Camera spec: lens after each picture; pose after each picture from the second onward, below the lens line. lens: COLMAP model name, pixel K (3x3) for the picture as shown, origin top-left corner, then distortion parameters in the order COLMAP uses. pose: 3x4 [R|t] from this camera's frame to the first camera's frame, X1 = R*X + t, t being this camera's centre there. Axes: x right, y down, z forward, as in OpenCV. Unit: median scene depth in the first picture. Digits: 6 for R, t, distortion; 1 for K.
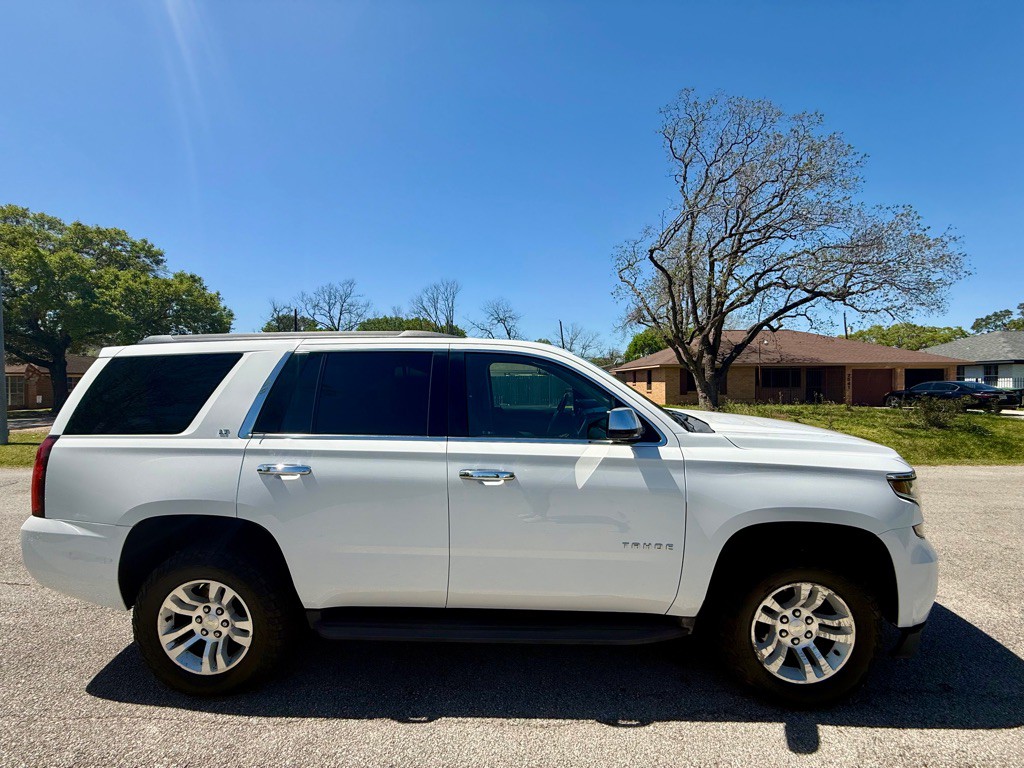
lens RADIAL K [[404.2, 0, 508.0], [0, 404.2, 384.4], [0, 0, 1]] dist [0.002380, -0.000423]
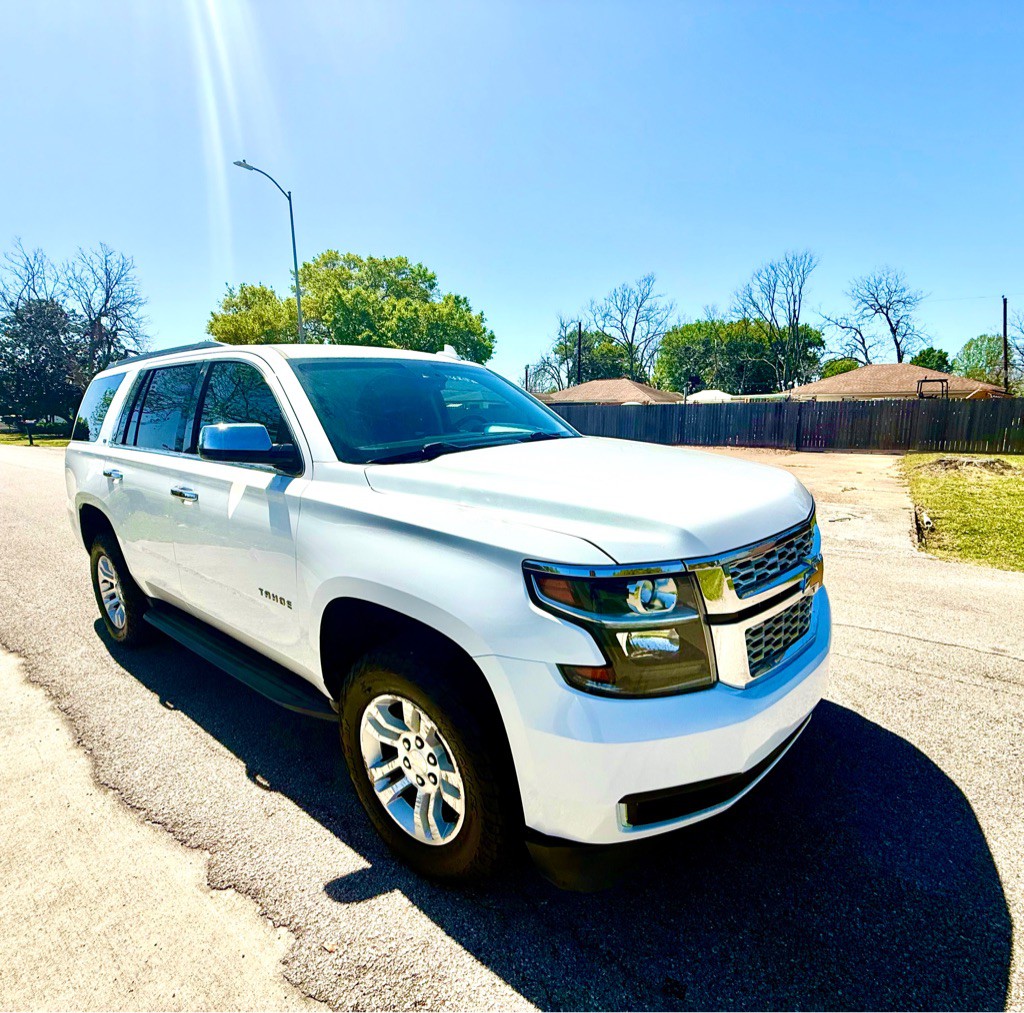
lens RADIAL K [[529.8, 0, 523.8], [0, 529.8, 505.6], [0, 0, 1]] dist [0.002819, -0.000547]
pose [[0.812972, 0.101831, -0.573329, 0.108459], [-0.004620, 0.985687, 0.168520, 0.002956], [0.582284, -0.134353, 0.801807, 0.037802]]
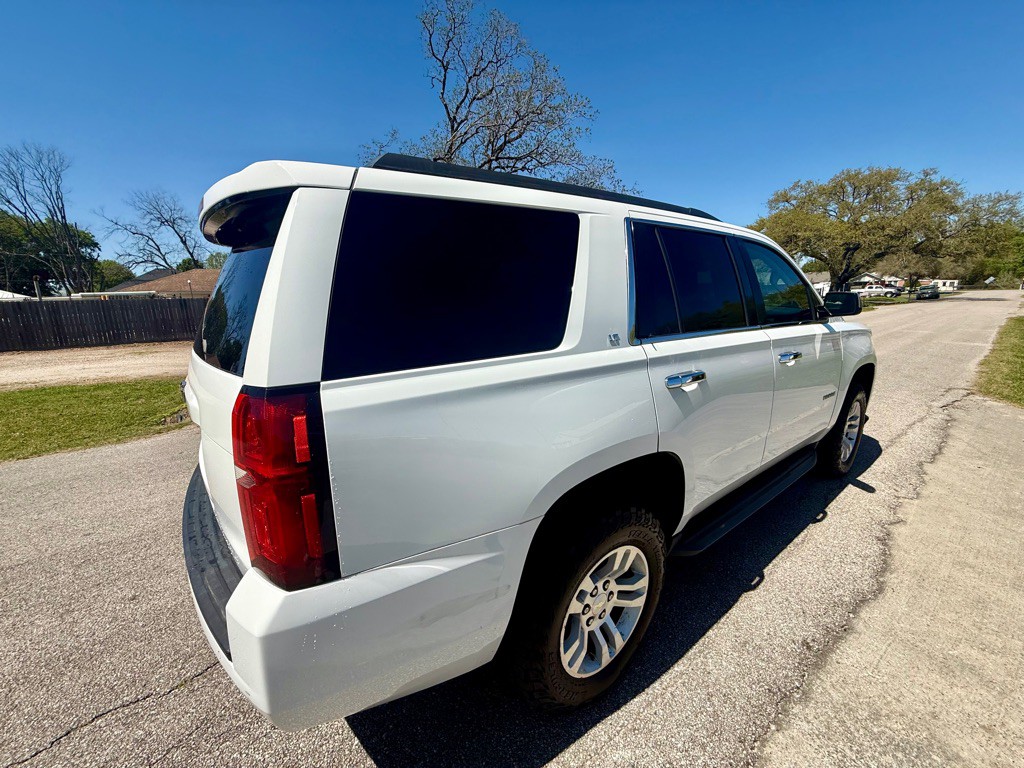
lens RADIAL K [[404.2, 0, 508.0], [0, 404.2, 384.4], [0, 0, 1]] dist [0.002380, -0.000423]
pose [[0.774312, -0.146611, 0.615586, -0.108268], [0.028651, 0.979916, 0.197343, 0.004972], [-0.632155, -0.135168, 0.762961, 0.052686]]
